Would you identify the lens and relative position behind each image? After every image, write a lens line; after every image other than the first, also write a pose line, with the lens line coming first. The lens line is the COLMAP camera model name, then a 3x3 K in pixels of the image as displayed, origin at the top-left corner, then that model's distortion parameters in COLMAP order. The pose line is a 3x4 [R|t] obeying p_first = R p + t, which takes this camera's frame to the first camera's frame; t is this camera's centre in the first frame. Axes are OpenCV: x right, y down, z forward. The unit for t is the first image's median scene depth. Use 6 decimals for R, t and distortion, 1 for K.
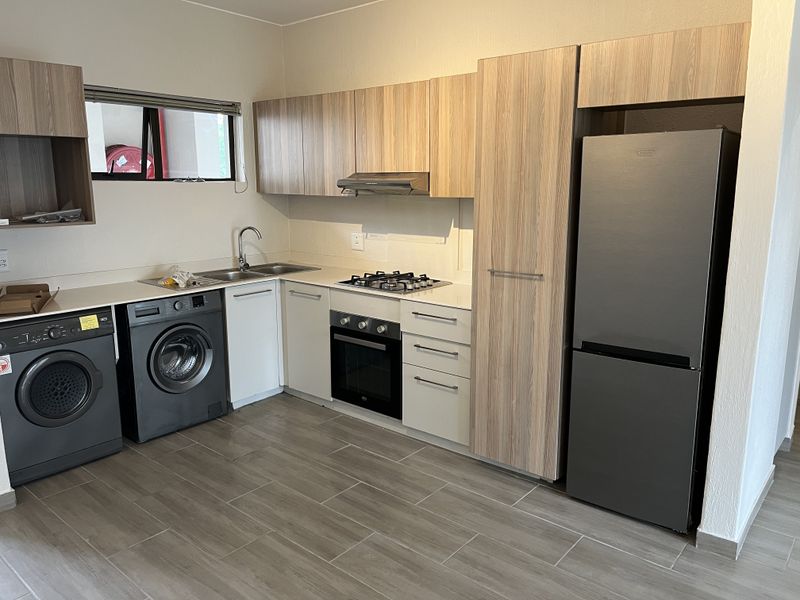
lens RADIAL K [[610.1, 0, 400.0], [0, 610.1, 300.0], [0, 0, 1]] dist [0.070903, -0.094923]
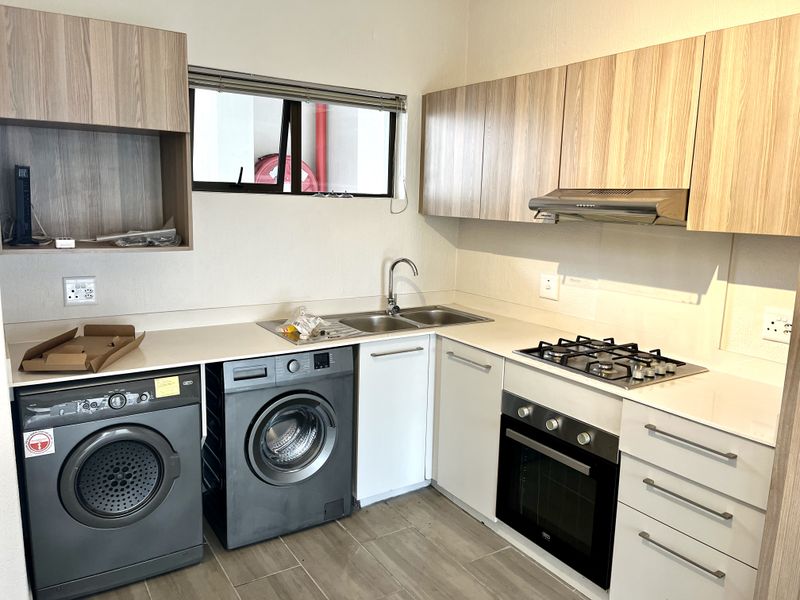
lens RADIAL K [[610.1, 0, 400.0], [0, 610.1, 300.0], [0, 0, 1]] dist [0.070903, -0.094923]
pose [[0.958397, 0.072360, -0.276115, -0.045045], [-0.081109, 0.996497, -0.020380, -0.060757], [0.273673, 0.041928, 0.960908, 0.322517]]
